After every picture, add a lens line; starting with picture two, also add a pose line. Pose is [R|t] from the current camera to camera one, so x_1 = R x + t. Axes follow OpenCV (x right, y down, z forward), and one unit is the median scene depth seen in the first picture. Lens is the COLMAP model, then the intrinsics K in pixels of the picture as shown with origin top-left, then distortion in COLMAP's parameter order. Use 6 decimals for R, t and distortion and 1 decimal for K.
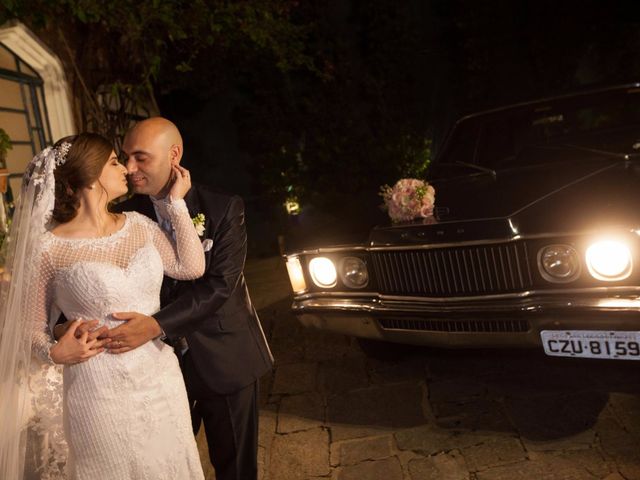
lens RADIAL K [[648.4, 0, 320.0], [0, 648.4, 240.0], [0, 0, 1]] dist [0.043774, -0.000417]
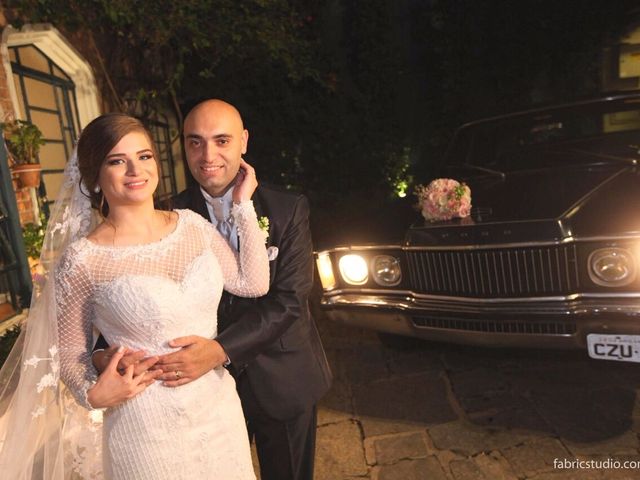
lens RADIAL K [[514.9, 0, 320.0], [0, 514.9, 240.0], [0, 0, 1]] dist [0.007815, 0.008124]
pose [[0.998918, 0.008620, 0.045704, -0.092776], [-0.009614, 0.999721, 0.021578, -0.014925], [-0.045505, -0.021994, 0.998722, 0.209539]]
